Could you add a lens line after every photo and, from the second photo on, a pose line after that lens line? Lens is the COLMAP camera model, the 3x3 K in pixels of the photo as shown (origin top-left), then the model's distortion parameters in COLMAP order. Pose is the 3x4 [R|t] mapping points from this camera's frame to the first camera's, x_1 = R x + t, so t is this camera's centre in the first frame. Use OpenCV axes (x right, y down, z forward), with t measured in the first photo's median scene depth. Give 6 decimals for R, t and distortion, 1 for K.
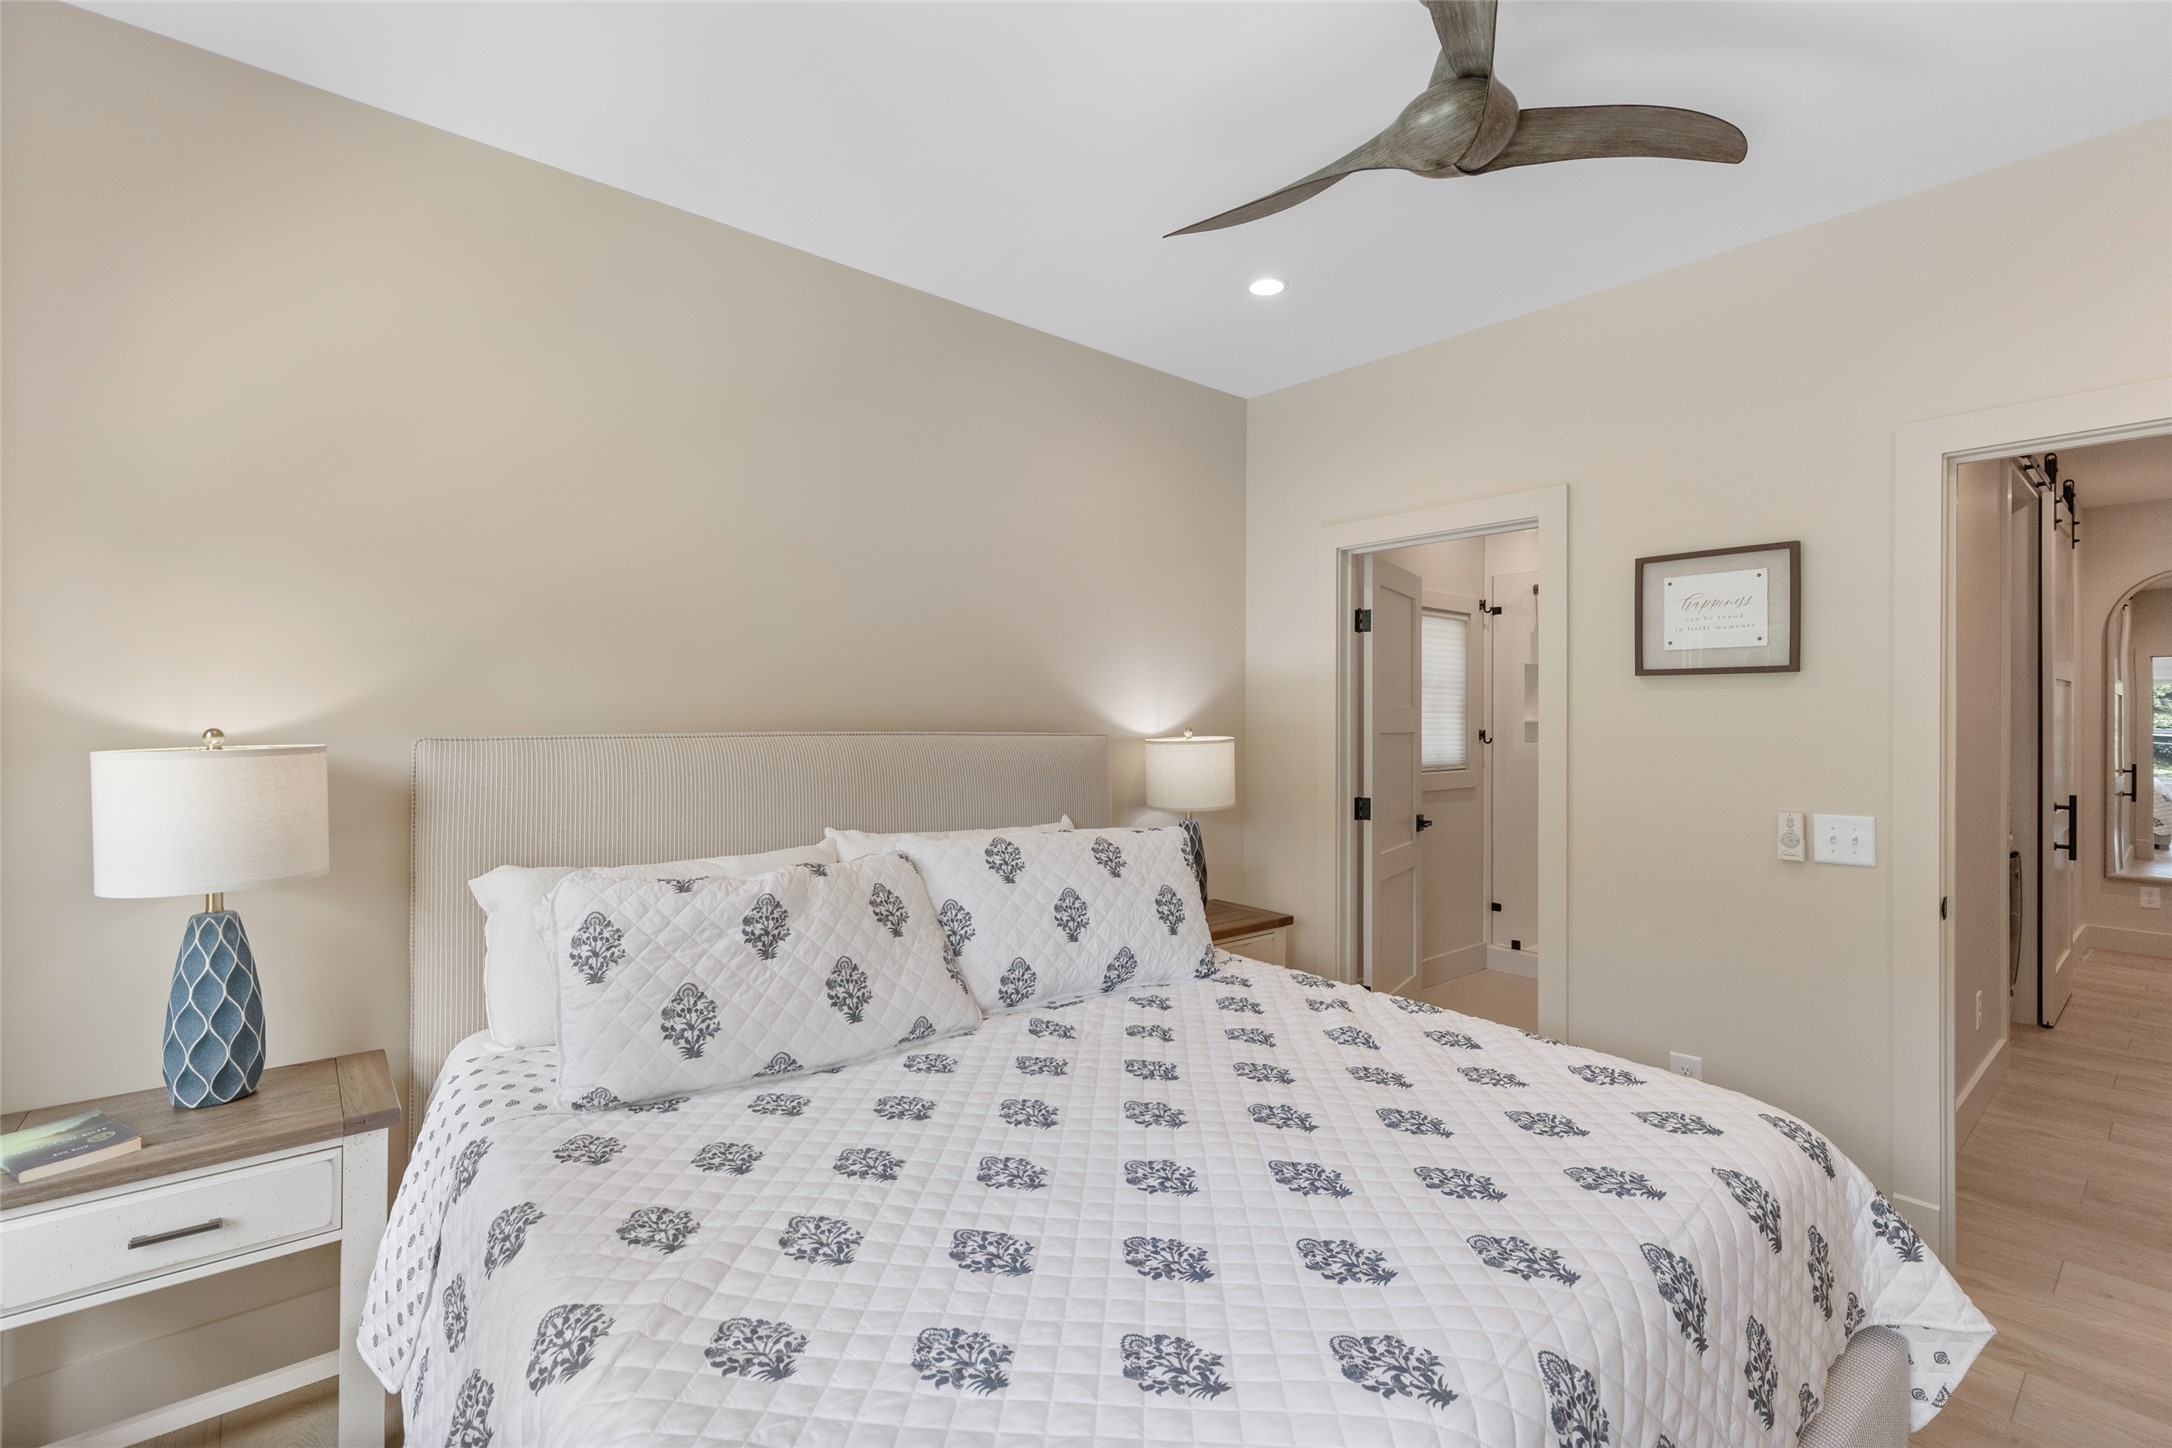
lens RADIAL K [[959.0, 0, 1083.9], [0, 959.0, 720.5], [0, 0, 1]] dist [0.004226, -0.001270]
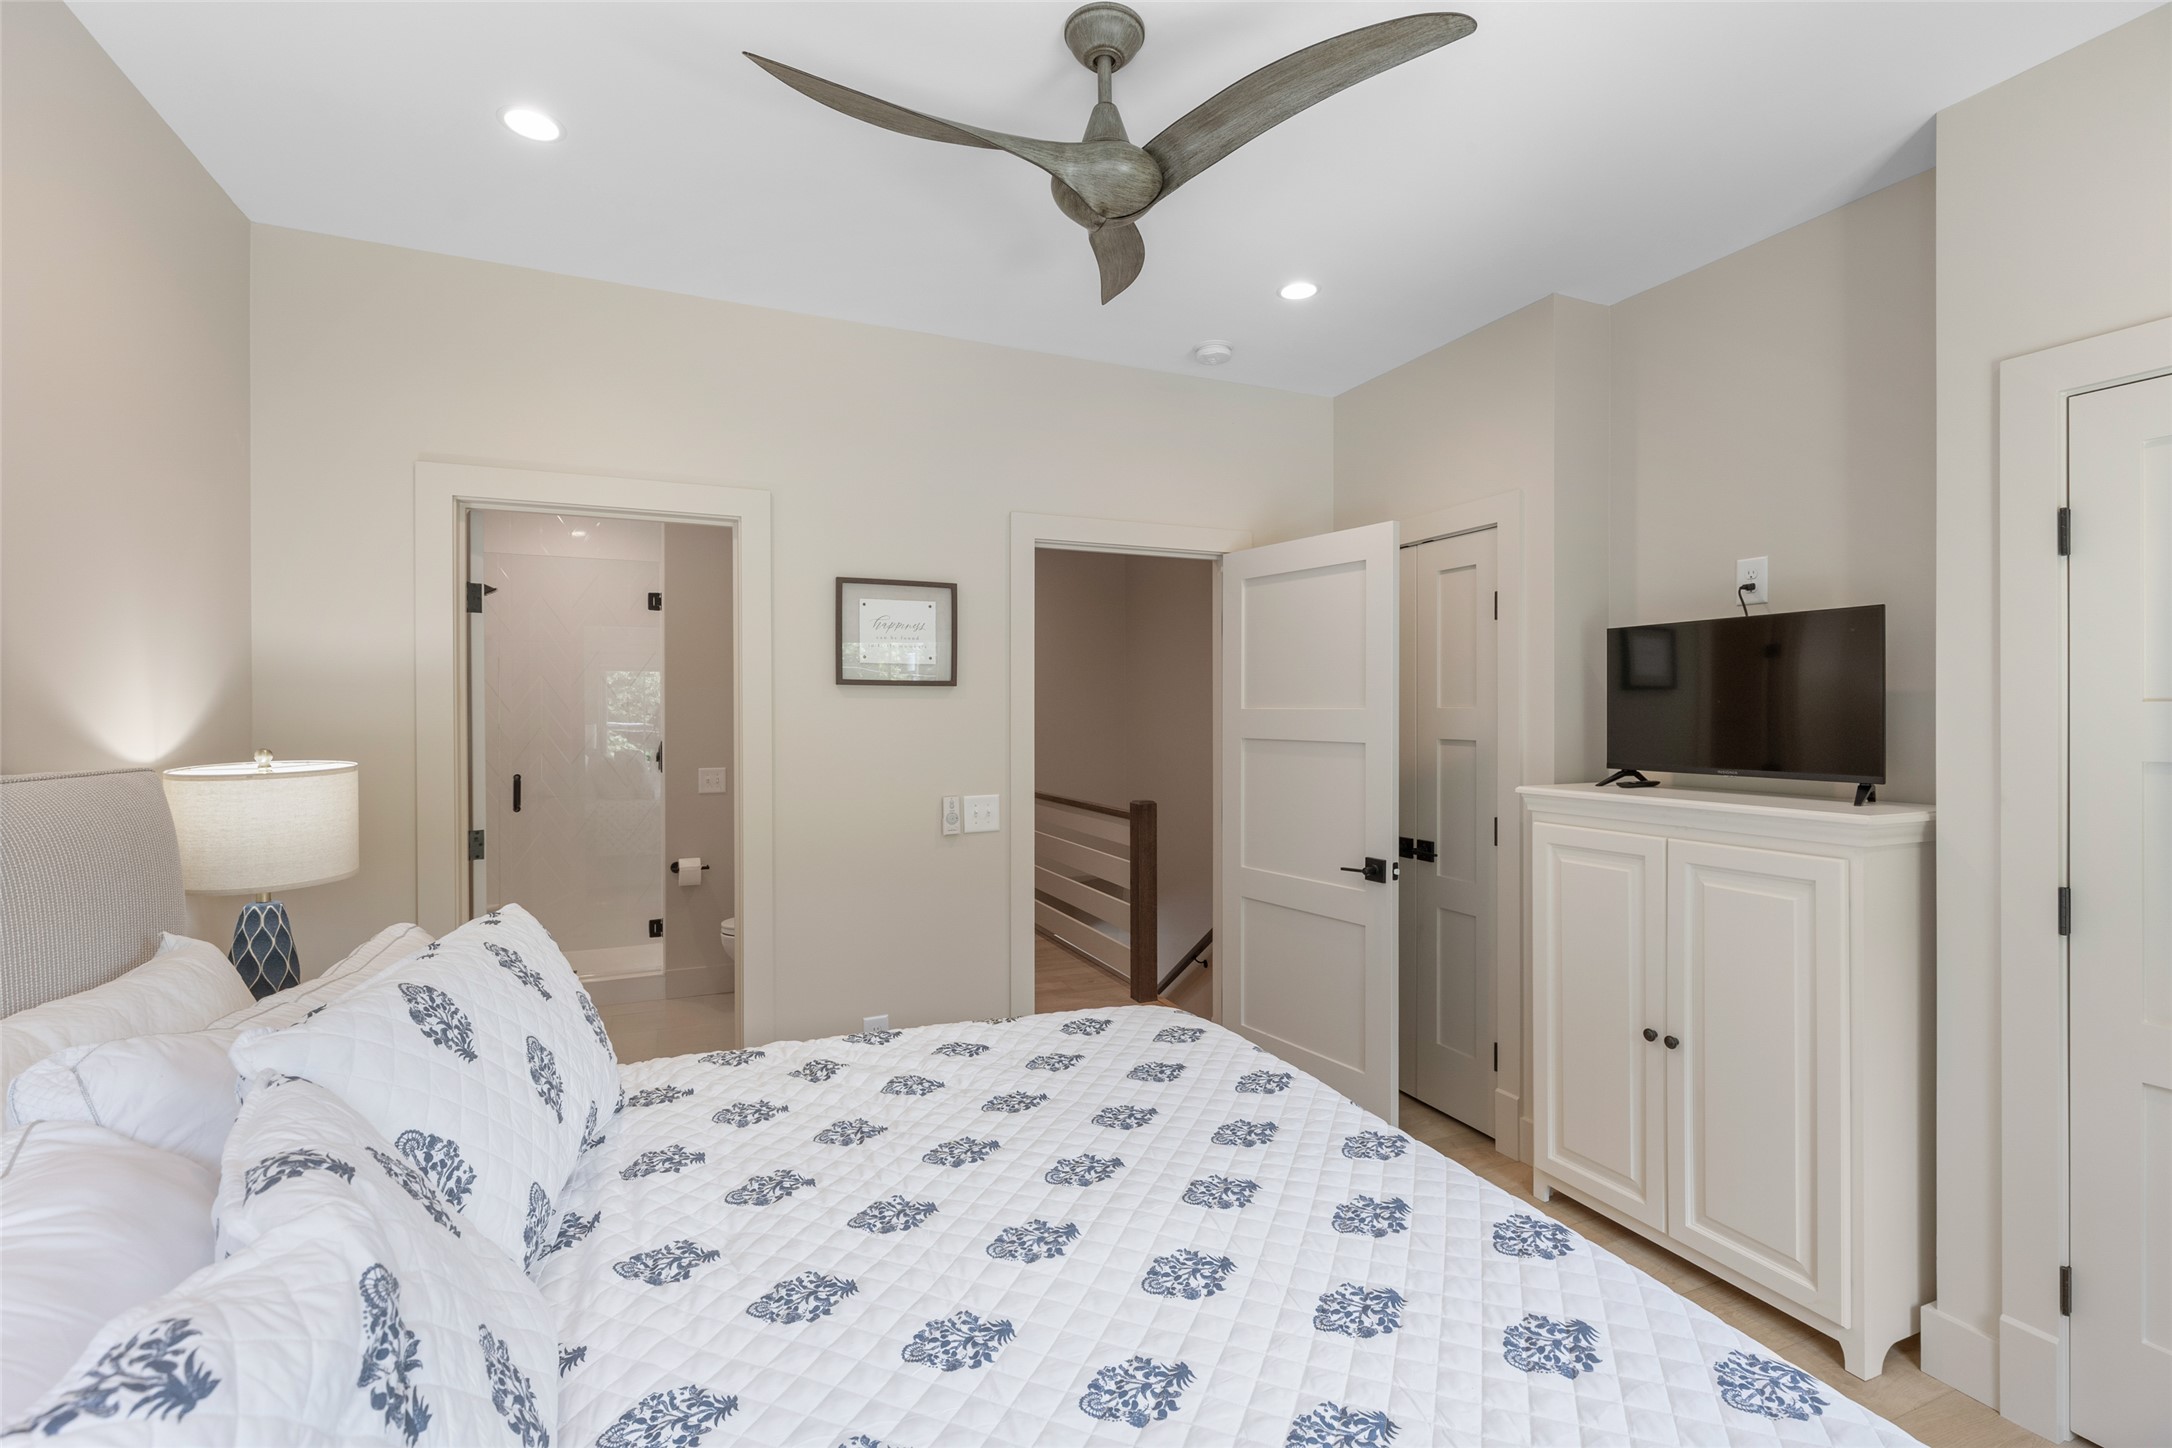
lens RADIAL K [[959.0, 0, 1084.3], [0, 959.0, 721.6], [0, 0, 1]] dist [0.004226, -0.001270]
pose [[0.296811, -0.014526, 0.954826, -0.424679], [0.005220, 0.999894, 0.013589, -0.020318], [-0.954922, 0.000951, 0.296856, 0.458613]]
